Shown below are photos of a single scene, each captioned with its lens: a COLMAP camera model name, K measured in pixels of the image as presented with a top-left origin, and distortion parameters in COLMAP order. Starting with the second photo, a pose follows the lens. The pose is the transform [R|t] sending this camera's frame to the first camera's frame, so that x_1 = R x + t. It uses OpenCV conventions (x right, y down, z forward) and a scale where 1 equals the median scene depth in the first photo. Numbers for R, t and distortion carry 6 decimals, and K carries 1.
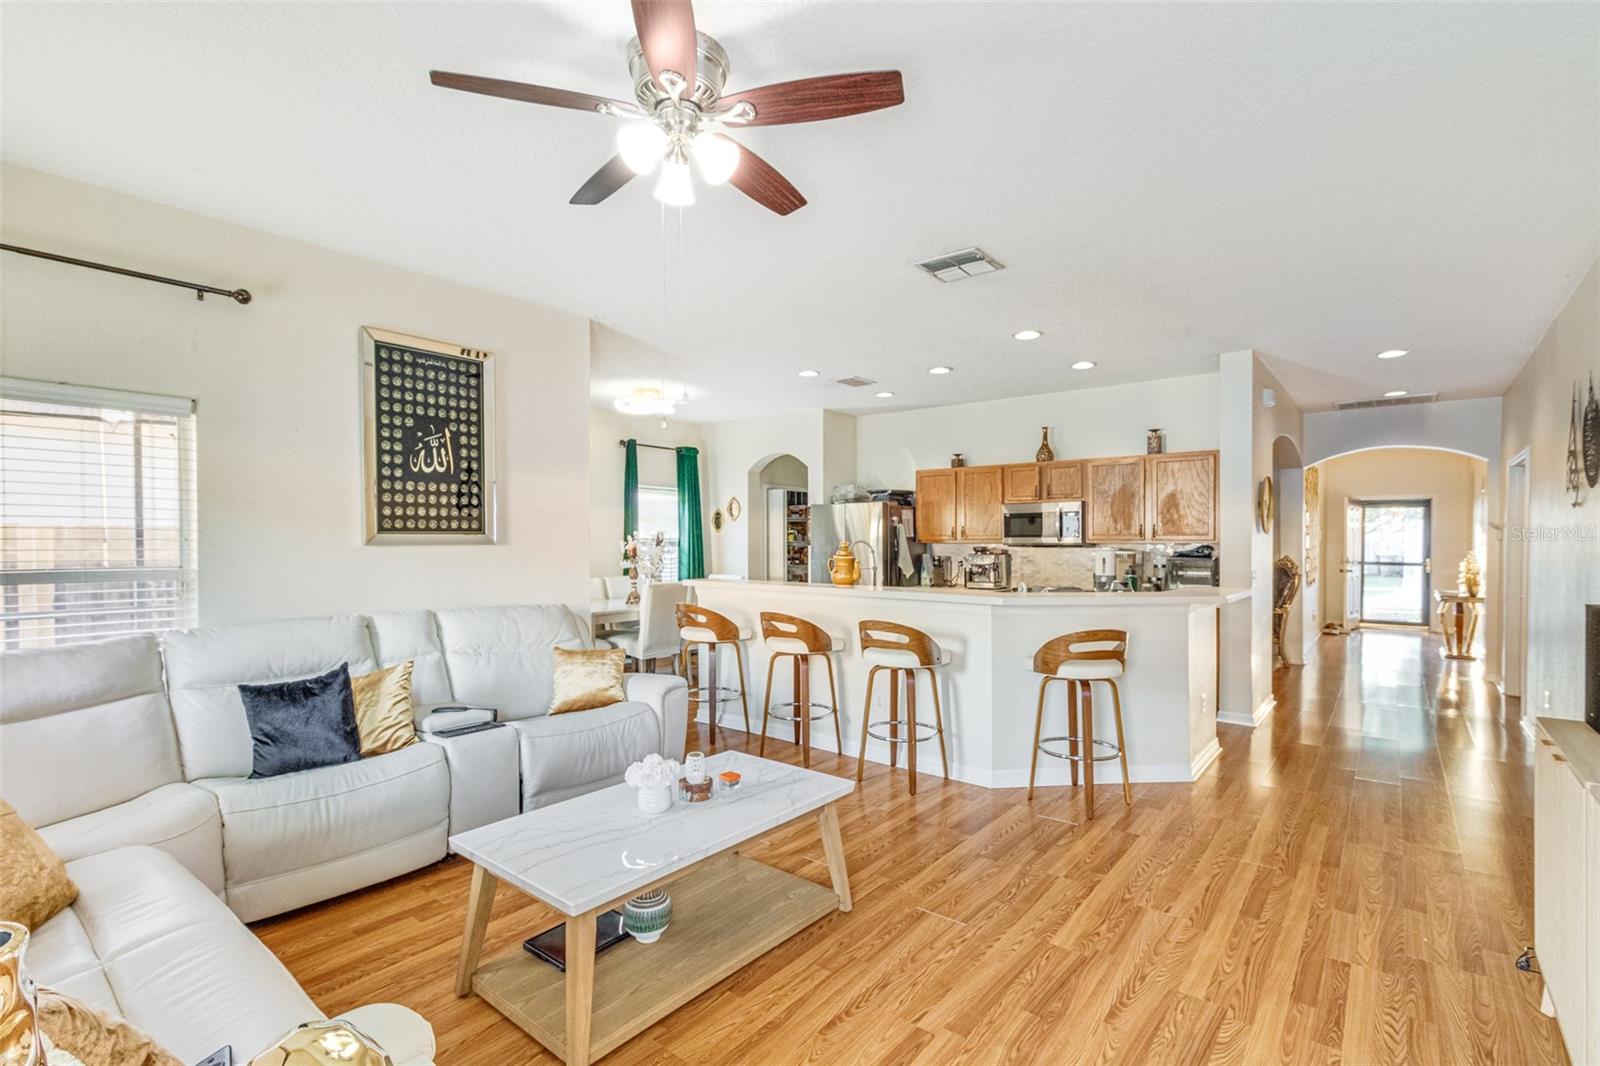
lens RADIAL K [[749.4, 0, 794.3], [0, 749.4, 558.8], [0, 0, 1]] dist [0.000964, 0.000429]
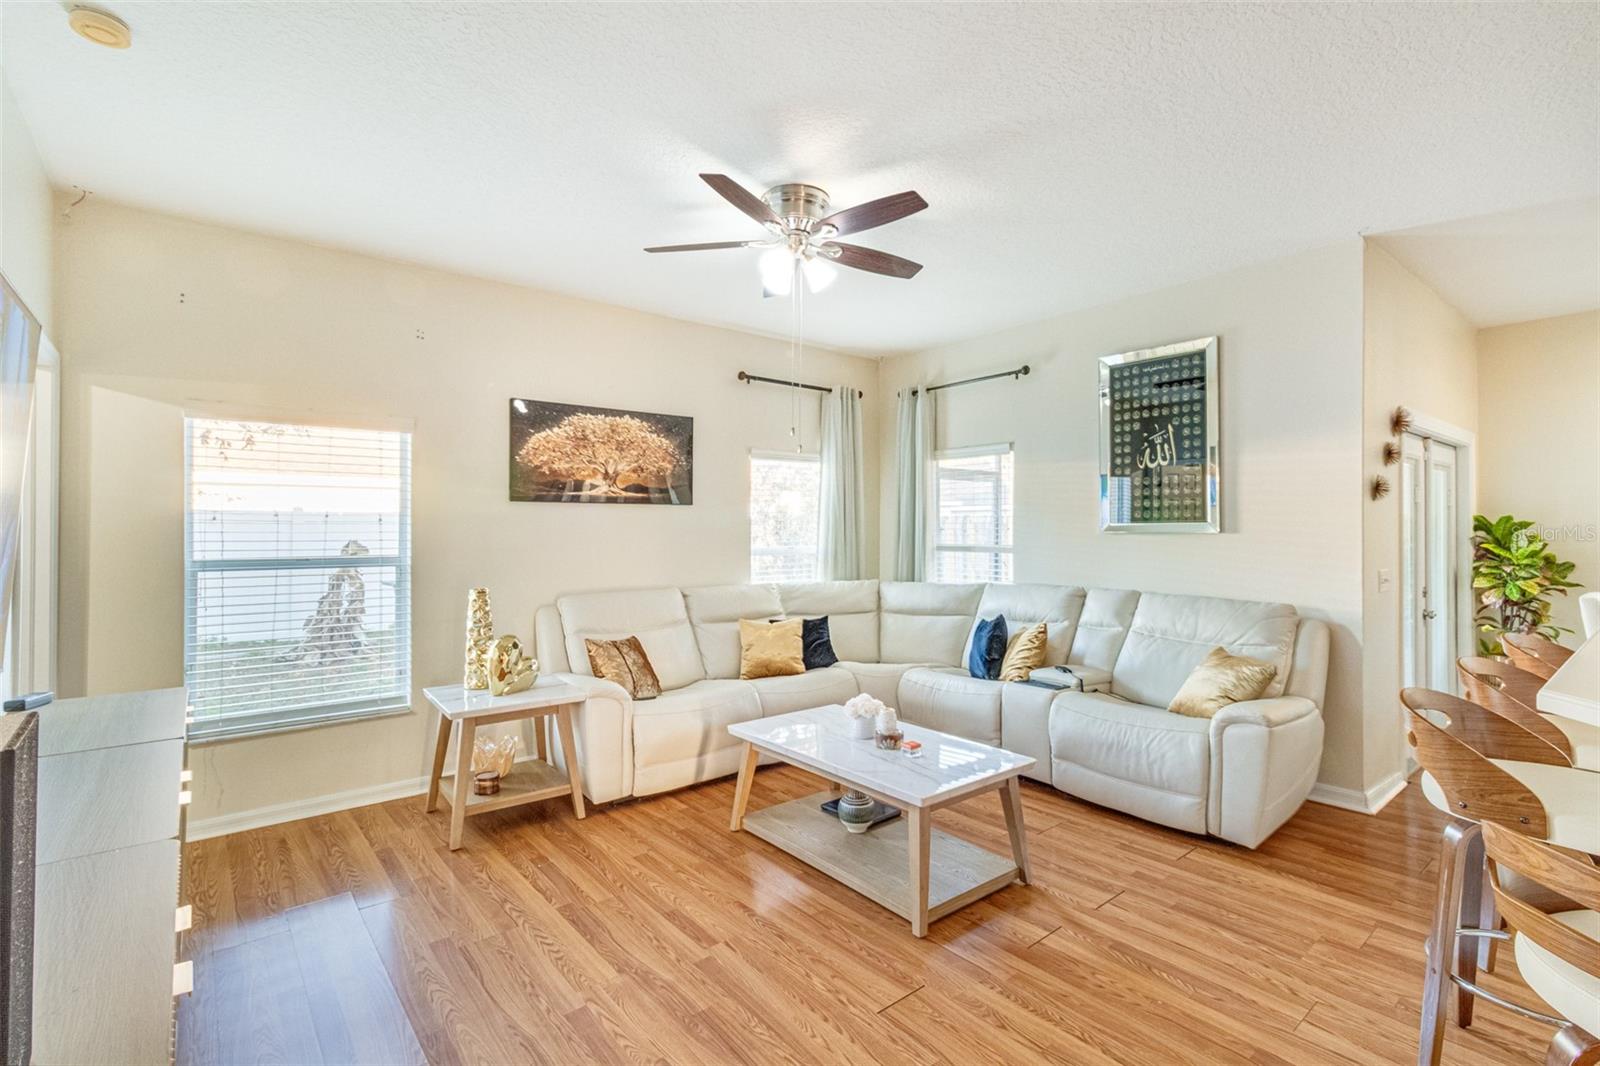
lens RADIAL K [[749.4, 0, 824.9], [0, 749.4, 524.8], [0, 0, 1]] dist [0.000964, 0.000429]
pose [[-0.193874, -0.007188, -0.981000, 0.443304], [-0.021397, 0.999766, -0.003097, -0.010691], [0.980793, 0.020390, -0.193982, 0.472945]]
